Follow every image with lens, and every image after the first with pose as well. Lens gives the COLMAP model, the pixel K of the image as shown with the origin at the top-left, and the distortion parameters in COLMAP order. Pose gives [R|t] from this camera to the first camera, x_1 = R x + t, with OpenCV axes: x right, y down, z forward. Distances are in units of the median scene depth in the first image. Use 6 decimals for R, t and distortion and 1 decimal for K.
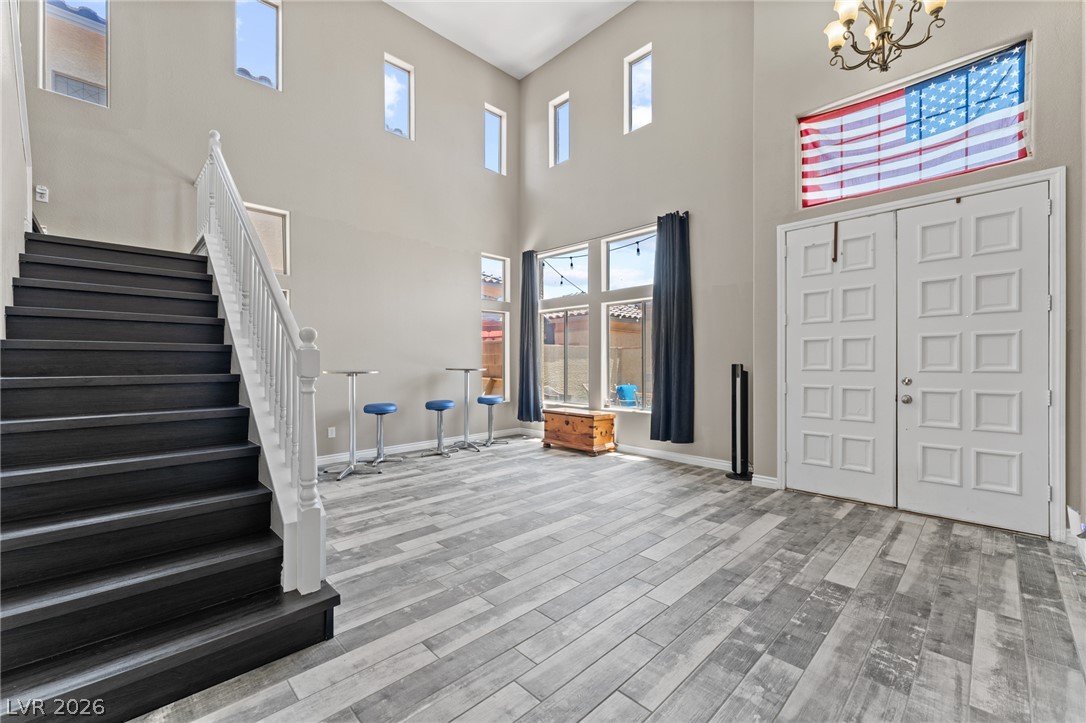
lens RADIAL K [[436.3, 0, 541.0], [0, 436.3, 371.0], [0, 0, 1]] dist [0.000379, 0.000411]
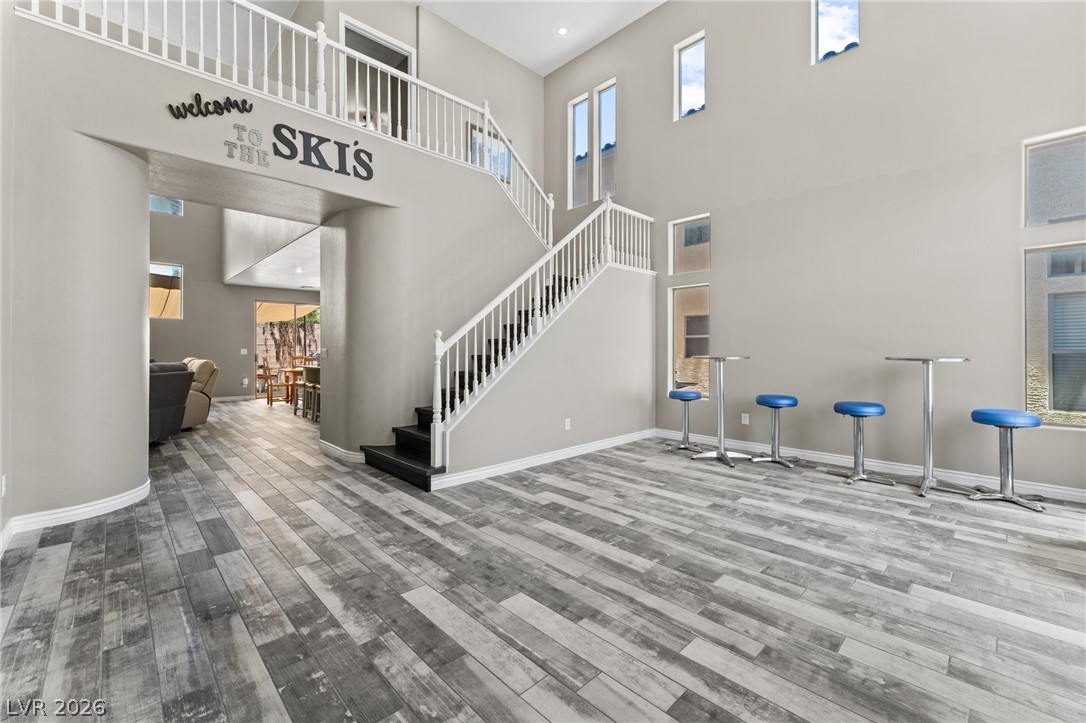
lens RADIAL K [[448.9, 0, 535.1], [0, 448.9, 350.6], [0, 0, 1]] dist [0.001239, -0.000234]
pose [[-0.006907, 0.005025, -0.999964, 0.899706], [-0.018344, 0.999818, 0.005151, -0.015552], [0.999808, 0.018379, -0.006813, 0.898102]]
